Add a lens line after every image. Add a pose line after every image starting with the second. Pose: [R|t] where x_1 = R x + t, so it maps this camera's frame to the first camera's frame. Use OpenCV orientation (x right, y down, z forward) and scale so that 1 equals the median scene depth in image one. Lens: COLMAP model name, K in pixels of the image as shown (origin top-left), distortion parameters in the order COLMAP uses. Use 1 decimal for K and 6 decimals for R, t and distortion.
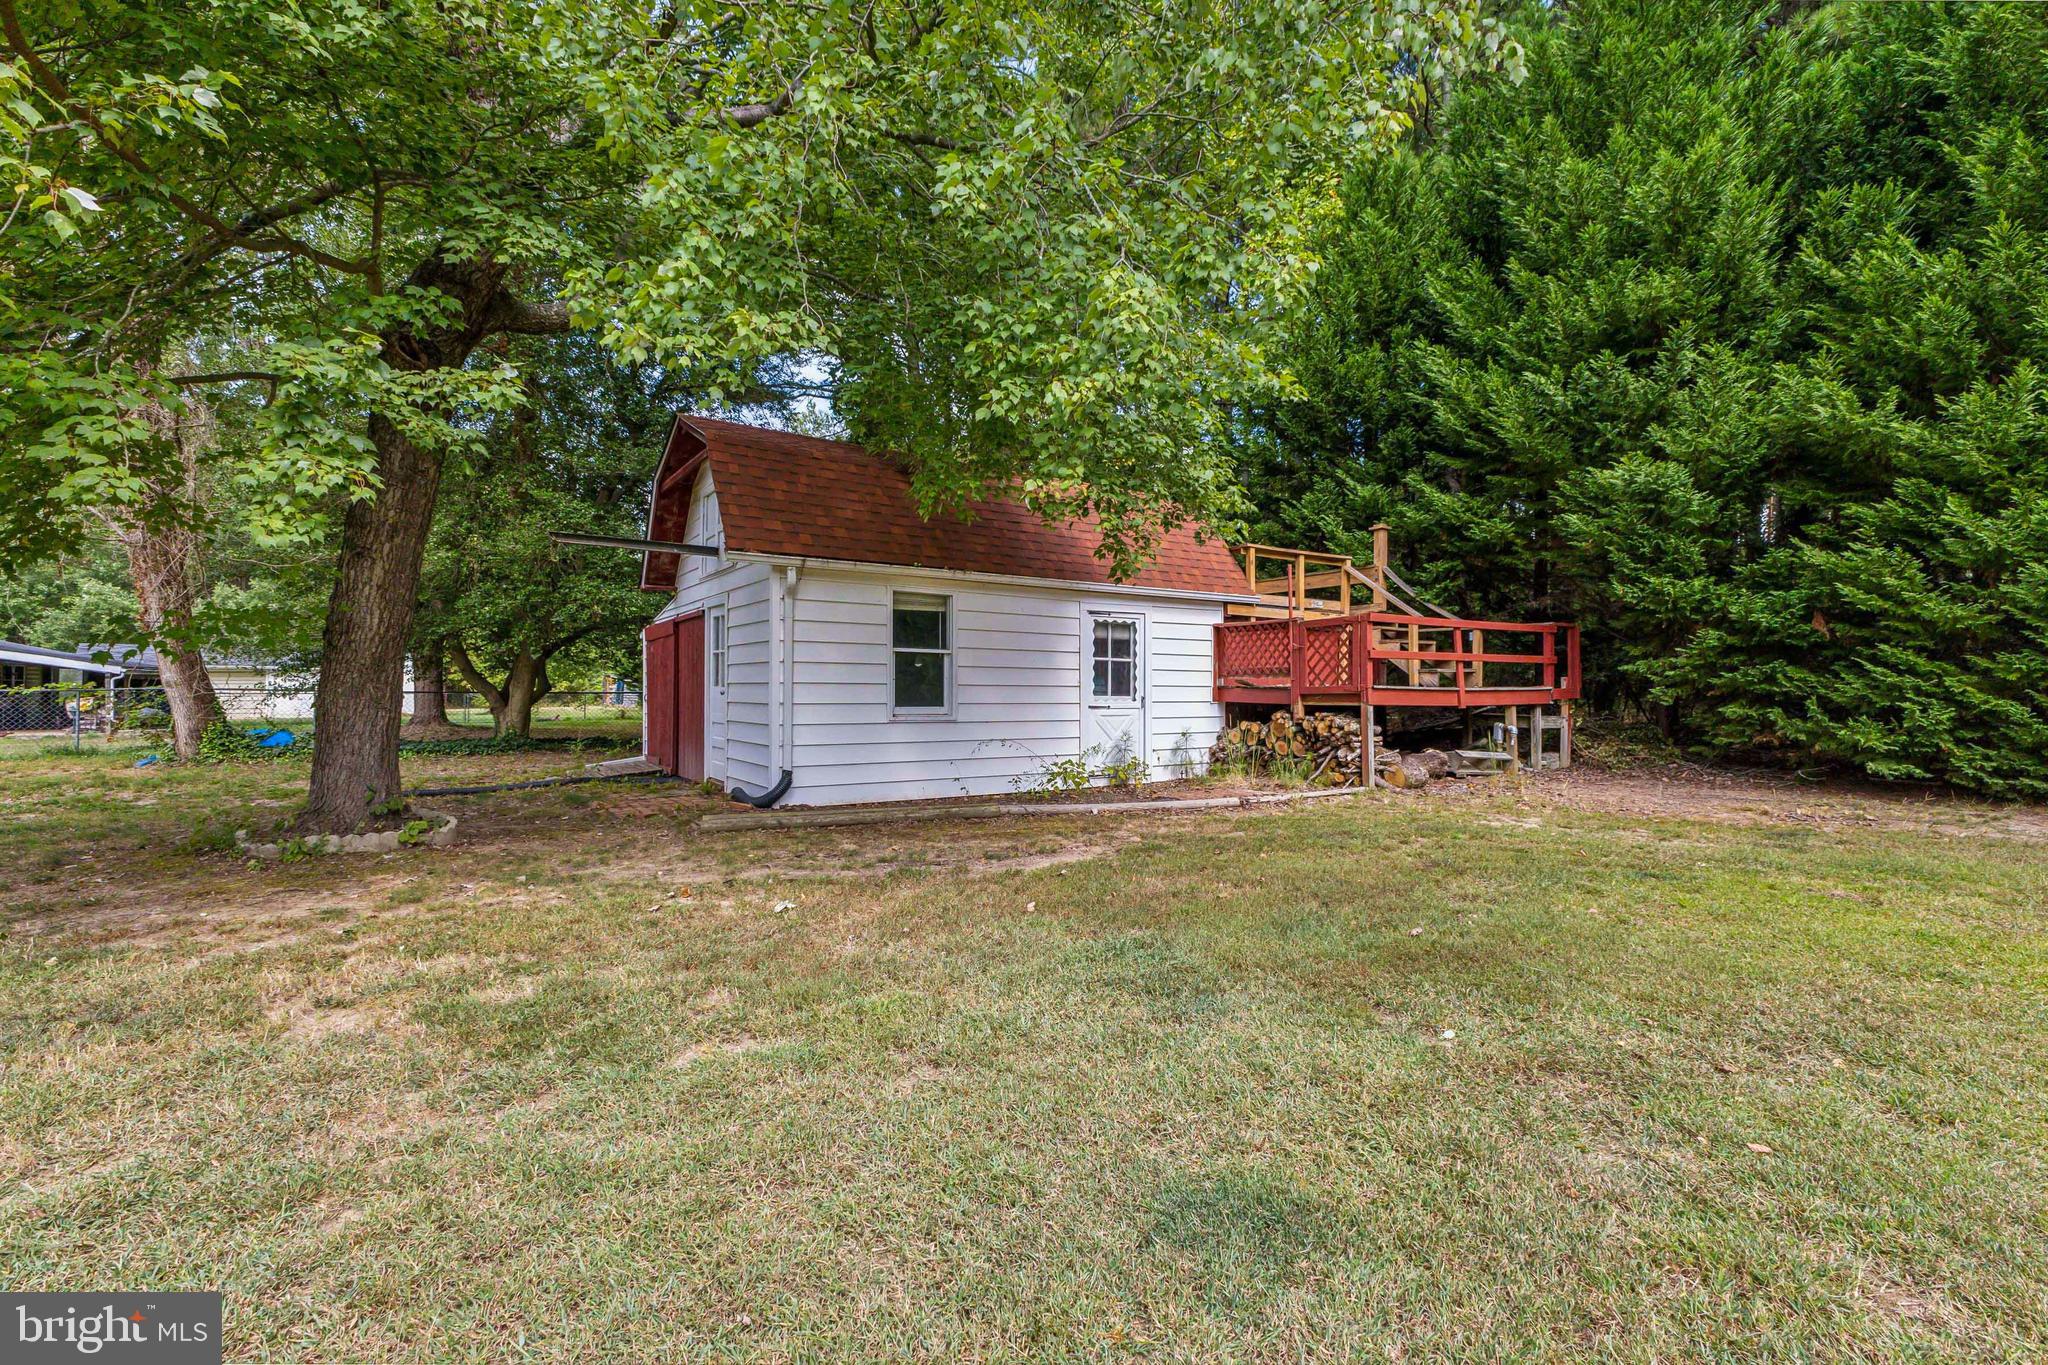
lens RADIAL K [[881.4, 0, 1008.2], [0, 881.4, 683.6], [0, 0, 1]] dist [0.011608, -0.000066]
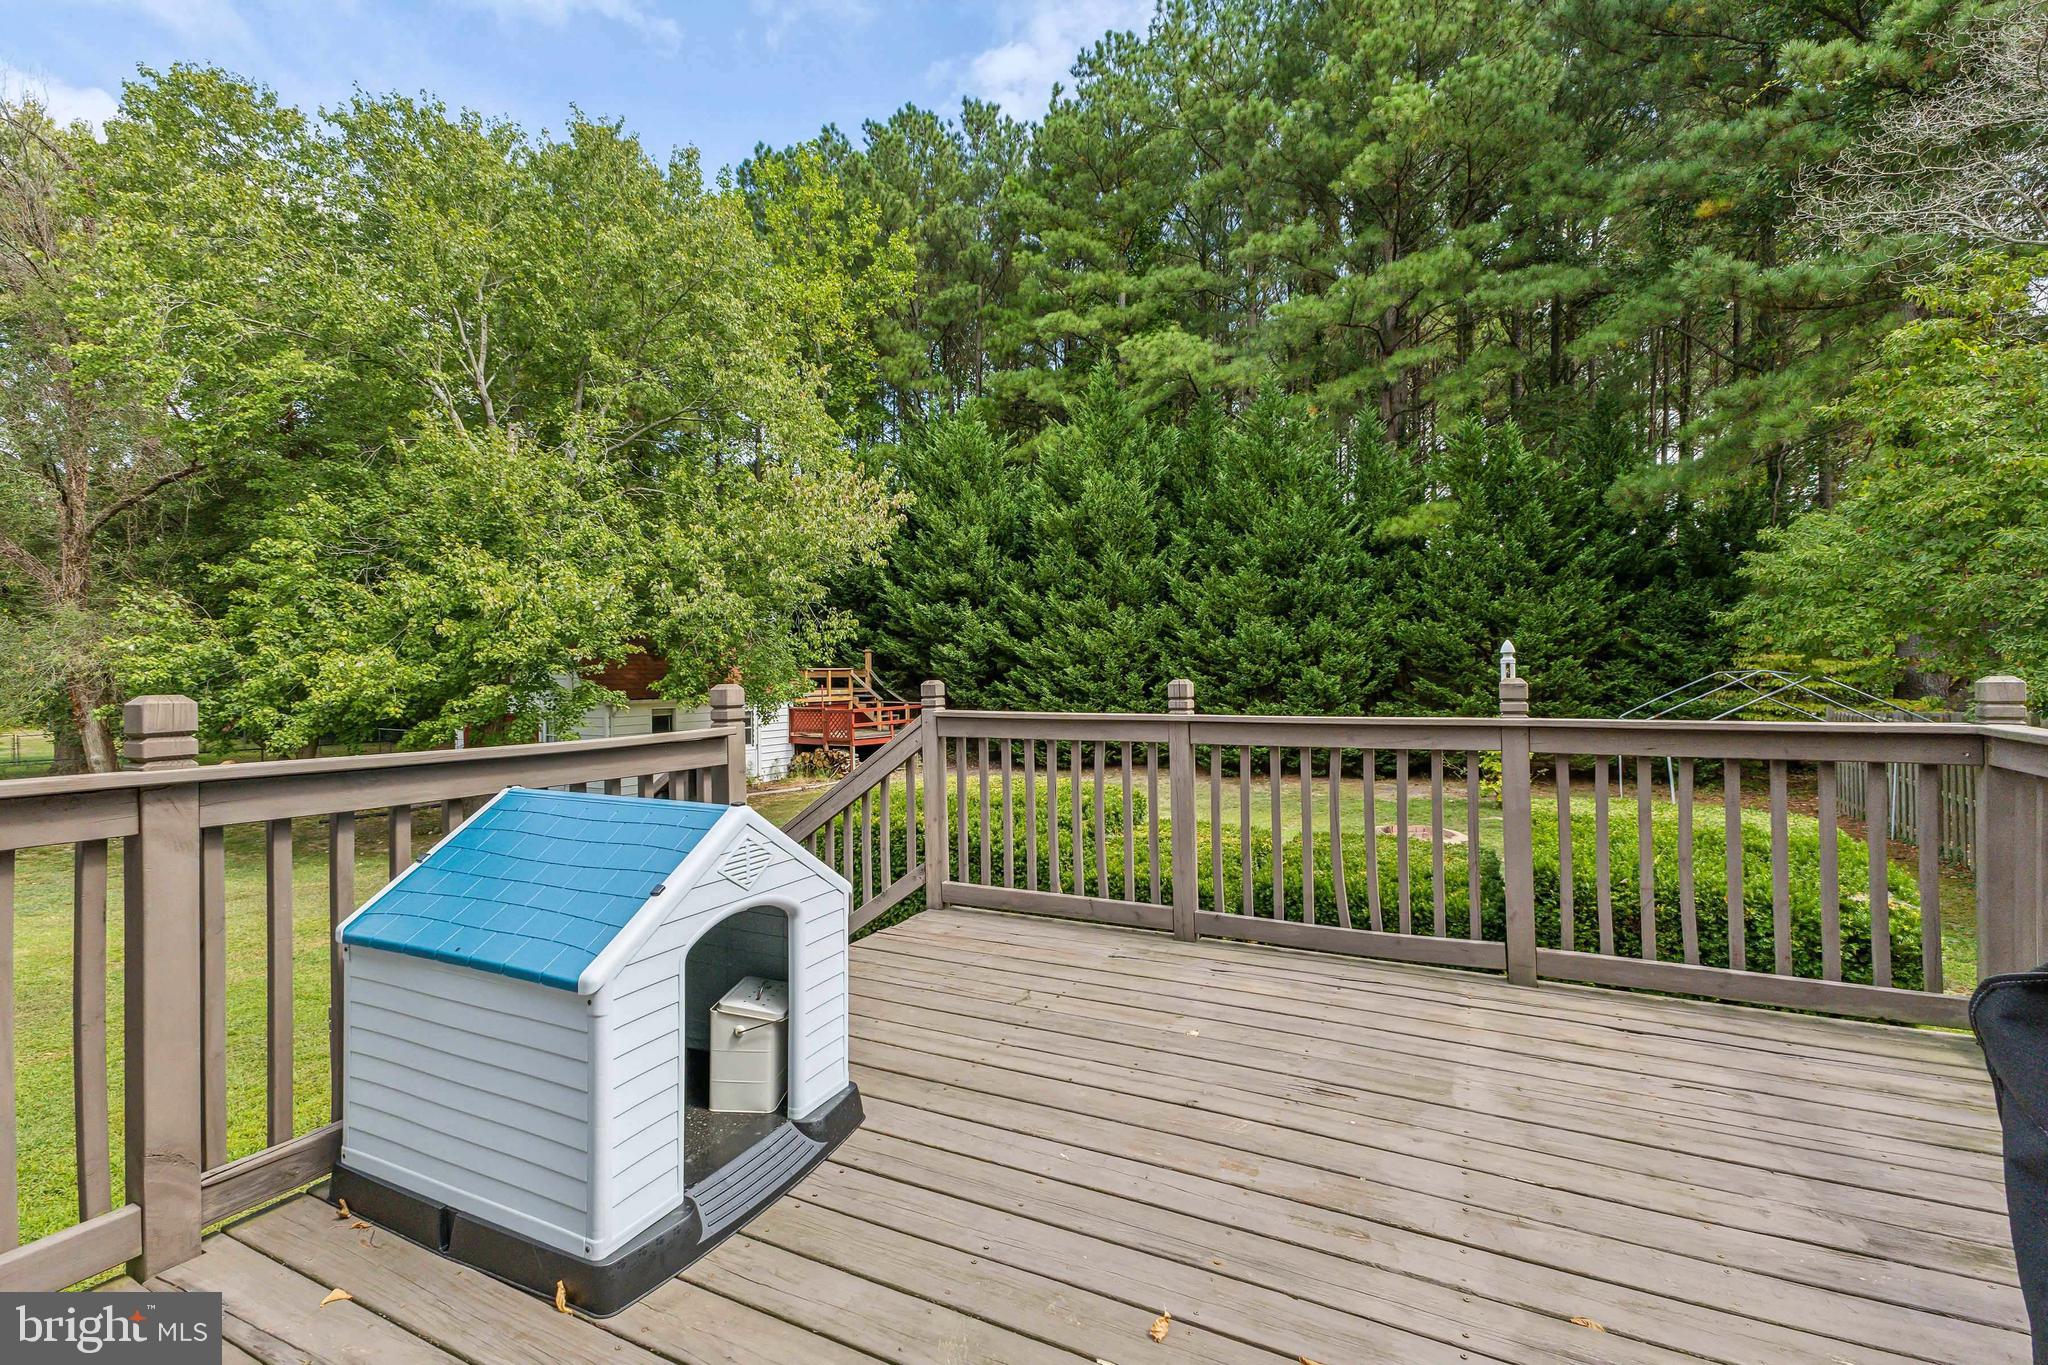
lens RADIAL K [[881.4, 0, 1018.5], [0, 881.4, 675.6], [0, 0, 1]] dist [0.011608, -0.000066]
pose [[0.872398, -0.007766, 0.488735, -0.361332], [0.011277, 0.999927, -0.004240, -0.142163], [-0.488666, 0.009210, 0.872422, -1.267232]]
